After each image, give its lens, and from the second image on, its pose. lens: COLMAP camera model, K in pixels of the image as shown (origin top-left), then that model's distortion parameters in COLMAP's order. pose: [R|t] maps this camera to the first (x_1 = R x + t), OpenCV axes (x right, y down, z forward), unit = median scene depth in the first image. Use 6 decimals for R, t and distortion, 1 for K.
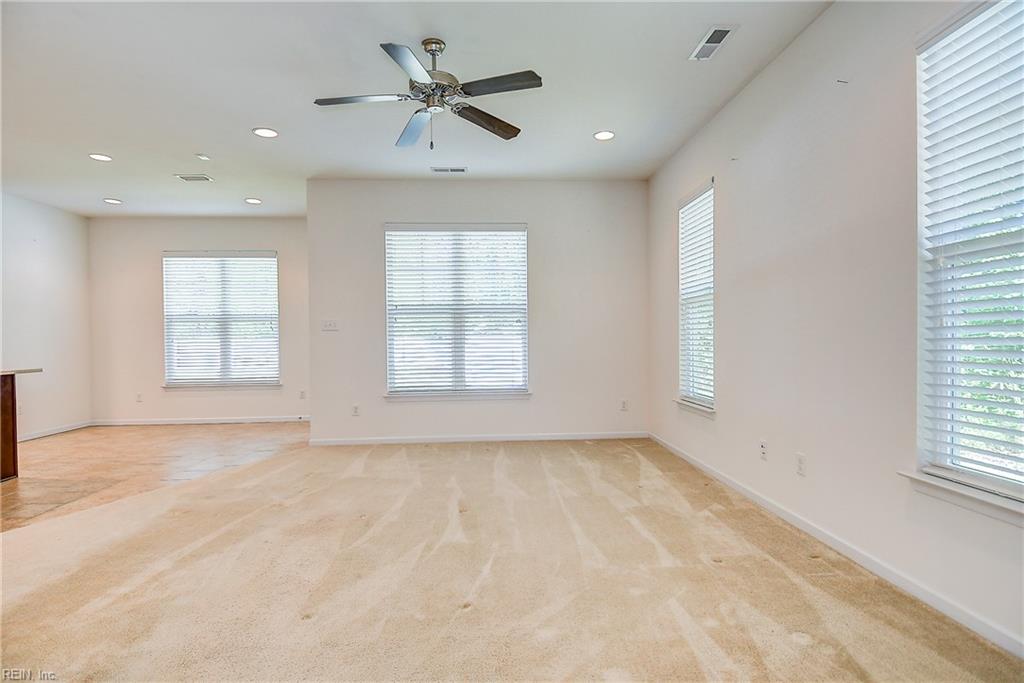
lens RADIAL K [[543.6, 0, 518.5], [0, 543.6, 340.4], [0, 0, 1]] dist [0.027825, -0.029149]
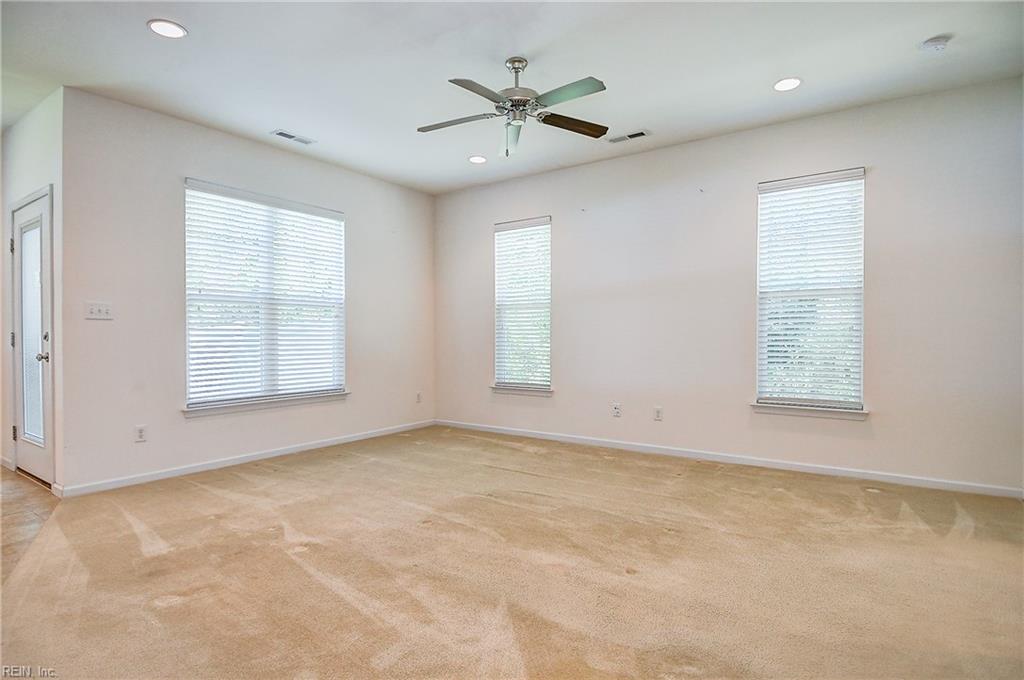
lens RADIAL K [[543.6, 0, 512.8], [0, 543.6, 340.7], [0, 0, 1]] dist [0.027825, -0.029149]
pose [[0.626195, 0.003018, 0.779661, -0.578932], [0.000254, 0.999992, -0.004074, 0.010921], [-0.779667, 0.002749, 0.626189, 0.191653]]
